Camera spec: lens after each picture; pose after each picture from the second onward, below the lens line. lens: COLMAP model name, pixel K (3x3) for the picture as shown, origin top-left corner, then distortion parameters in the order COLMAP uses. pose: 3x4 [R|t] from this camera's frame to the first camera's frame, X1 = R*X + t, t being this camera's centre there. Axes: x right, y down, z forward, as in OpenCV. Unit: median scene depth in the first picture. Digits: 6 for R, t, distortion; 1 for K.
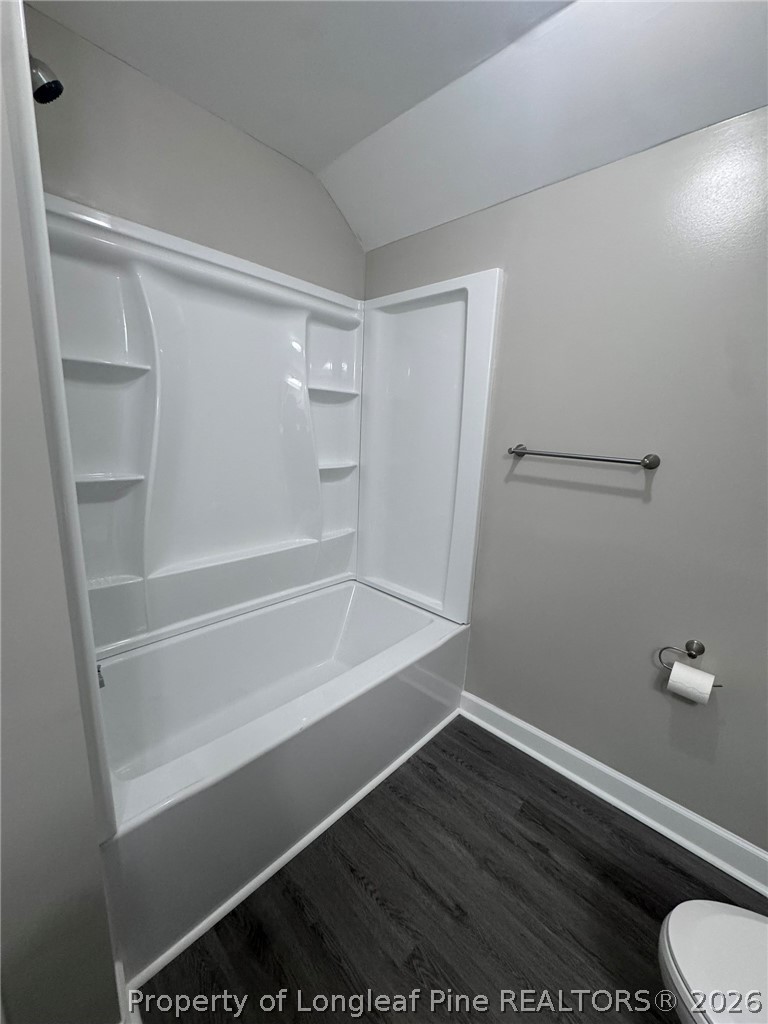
lens RADIAL K [[409.0, 0, 387.5], [0, 409.0, 514.1], [0, 0, 1]] dist [-0.001696, -0.000395]
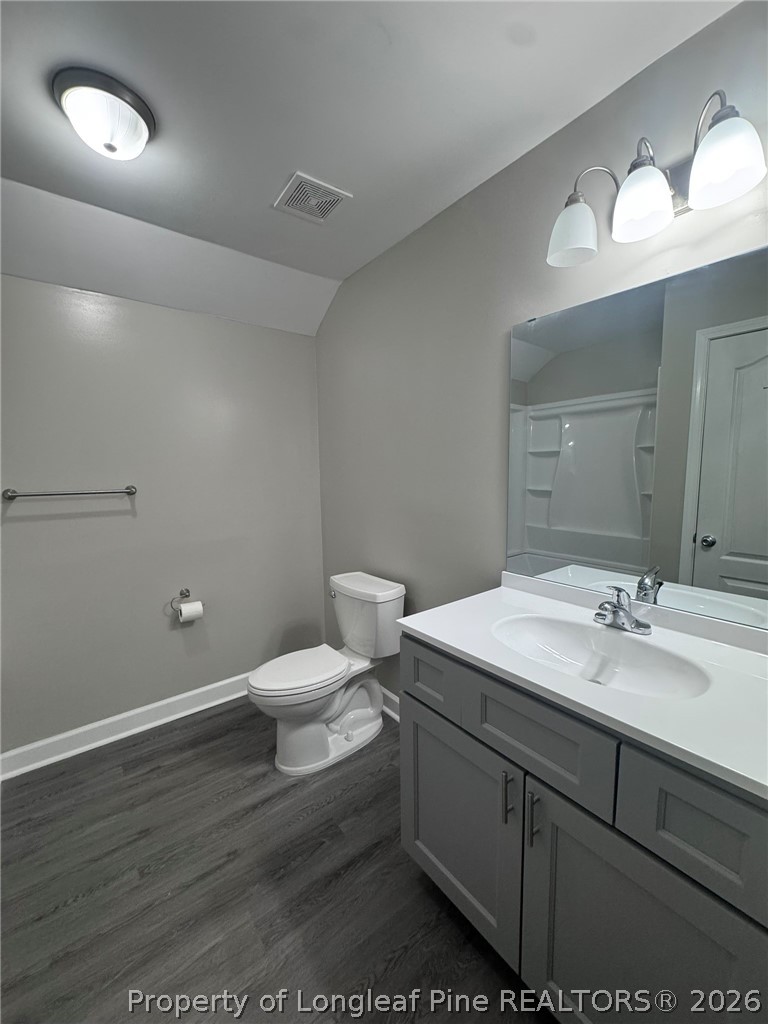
lens RADIAL K [[409.0, 0, 387.5], [0, 409.0, 514.1], [0, 0, 1]] dist [-0.001696, -0.000395]
pose [[0.139109, -0.154871, 0.978092, -0.739906], [0.231626, 0.965386, 0.119916, -0.001505], [-0.962807, 0.209870, 0.170166, -0.179505]]
